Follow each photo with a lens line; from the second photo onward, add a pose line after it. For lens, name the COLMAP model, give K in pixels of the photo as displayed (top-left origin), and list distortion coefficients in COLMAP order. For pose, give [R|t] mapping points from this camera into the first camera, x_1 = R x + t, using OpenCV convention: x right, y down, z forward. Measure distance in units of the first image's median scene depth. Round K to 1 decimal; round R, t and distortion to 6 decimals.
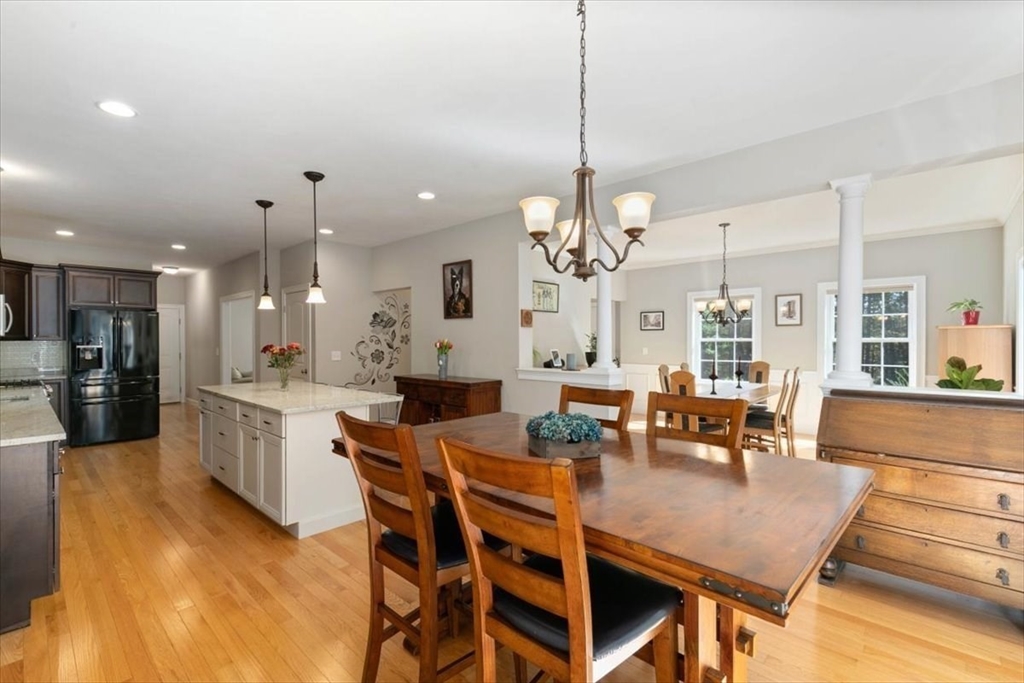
lens RADIAL K [[459.1, 0, 511.4], [0, 459.1, 341.3], [0, 0, 1]] dist [0.002040, -0.001229]
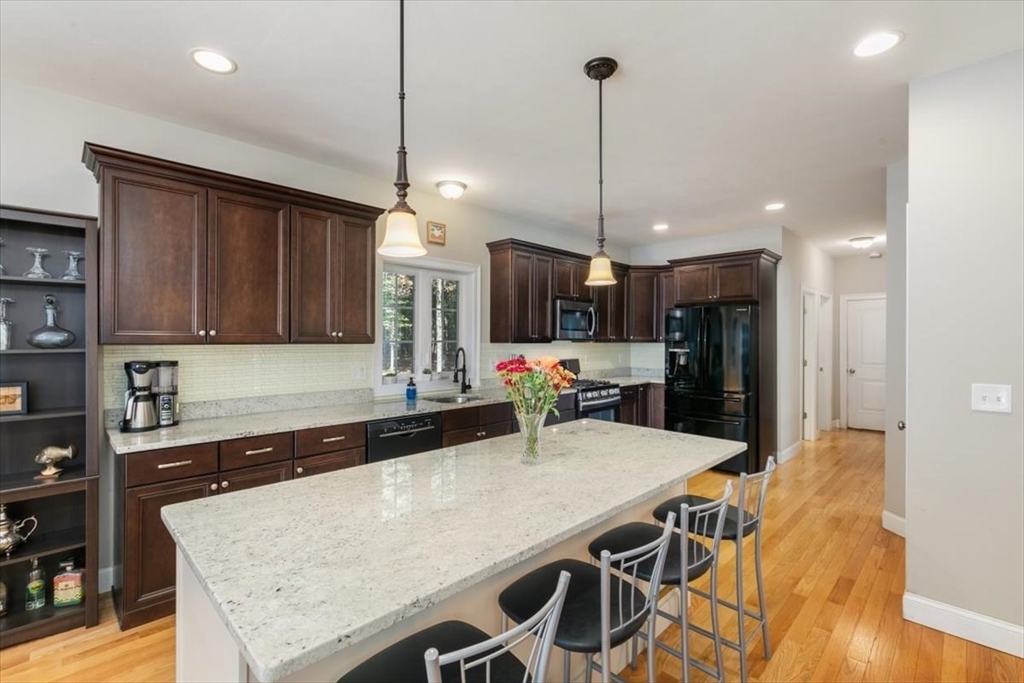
lens RADIAL K [[459.1, 0, 509.8], [0, 459.1, 341.5], [0, 0, 1]] dist [0.002040, -0.001229]
pose [[-0.034528, 0.010334, -0.999350, -0.029987], [-0.008170, 0.999910, 0.010622, -0.010175], [0.999370, 0.008531, -0.034441, 0.639003]]
